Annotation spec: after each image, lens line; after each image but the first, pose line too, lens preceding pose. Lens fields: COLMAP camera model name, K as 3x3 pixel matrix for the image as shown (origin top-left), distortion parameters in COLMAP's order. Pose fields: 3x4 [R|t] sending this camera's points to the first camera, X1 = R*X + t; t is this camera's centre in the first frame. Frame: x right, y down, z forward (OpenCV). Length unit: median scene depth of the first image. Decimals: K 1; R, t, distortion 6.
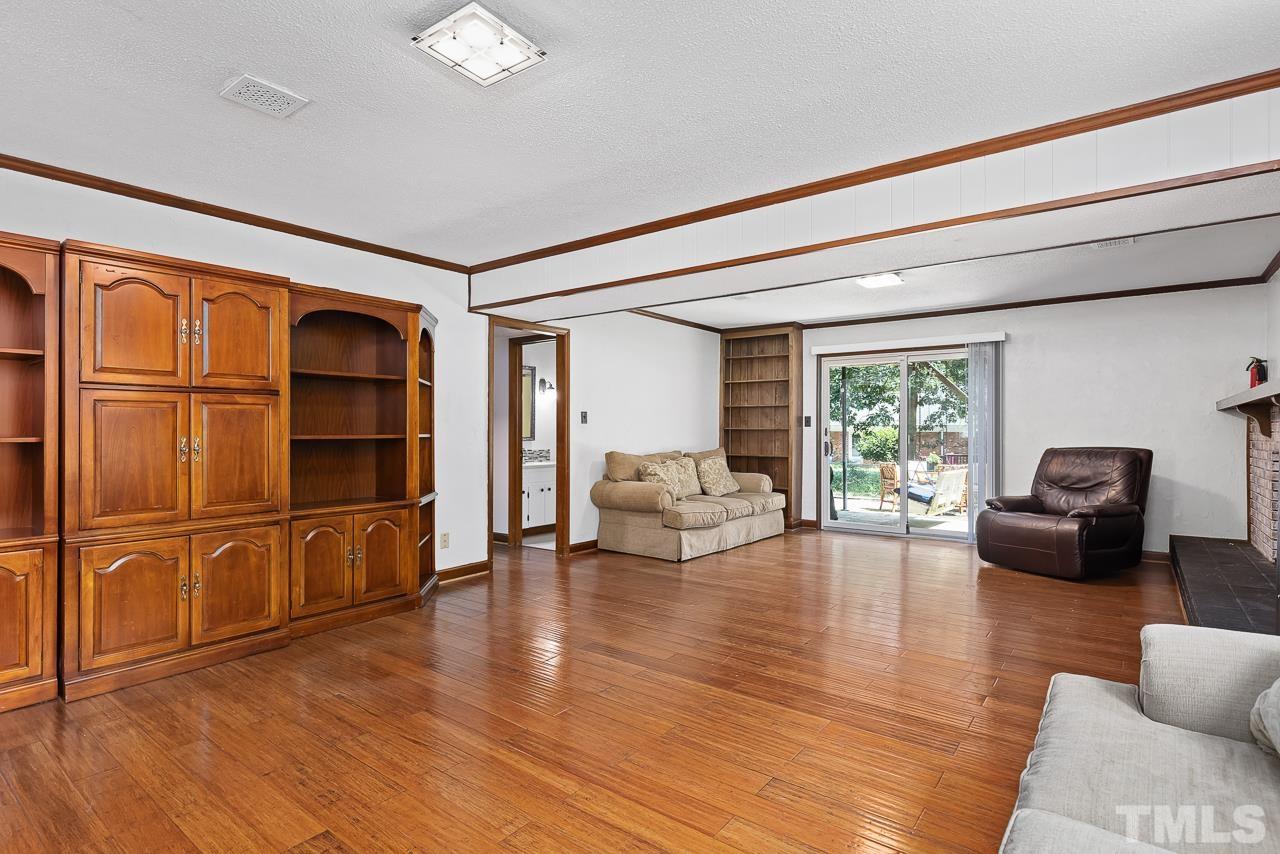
lens RADIAL K [[651.9, 0, 641.7], [0, 651.9, 426.2], [0, 0, 1]] dist [0.000542, -0.000291]
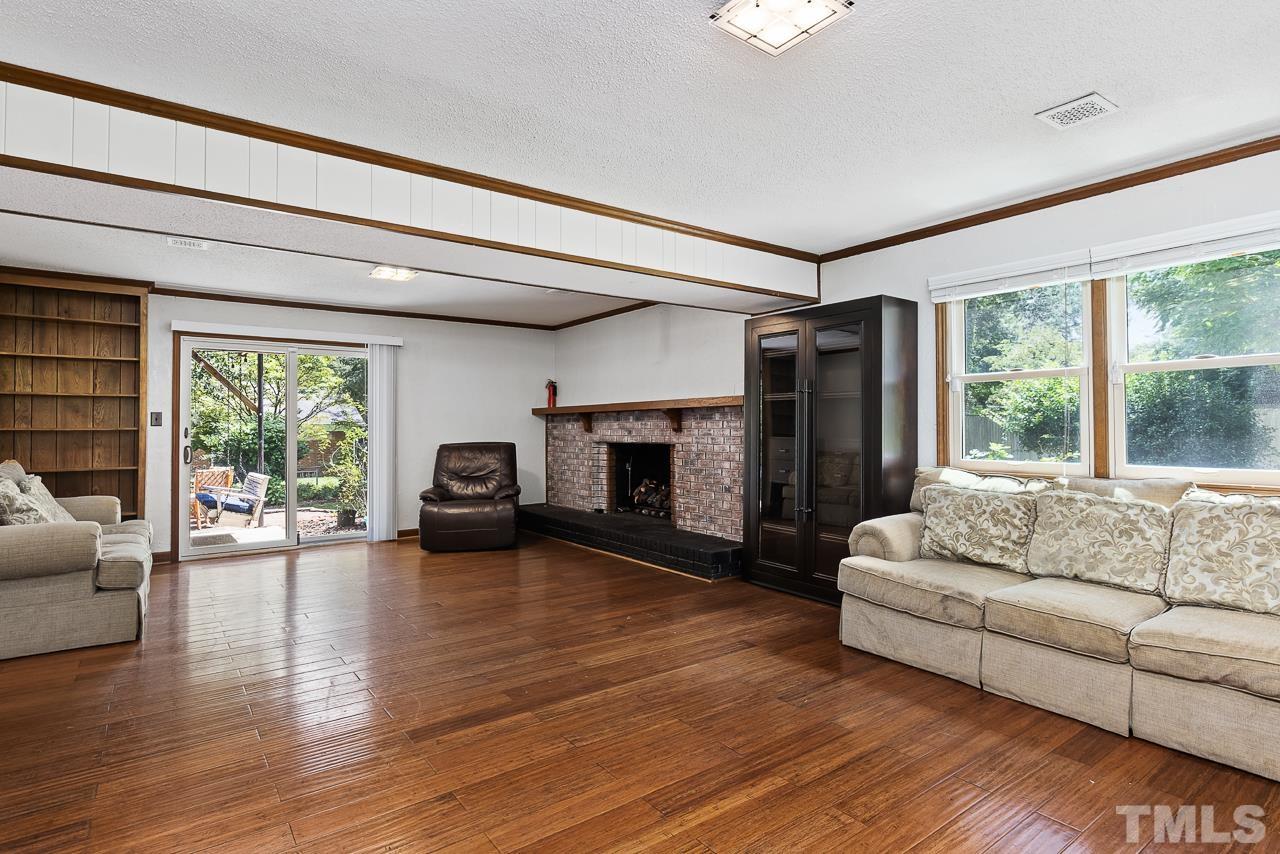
lens RADIAL K [[651.9, 0, 675.7], [0, 651.9, 422.0], [0, 0, 1]] dist [0.000542, -0.000291]
pose [[0.251819, 0.007111, 0.967748, -0.407438], [-0.000755, 0.999974, -0.007152, 0.000945], [-0.967774, 0.001070, 0.251818, 0.321952]]
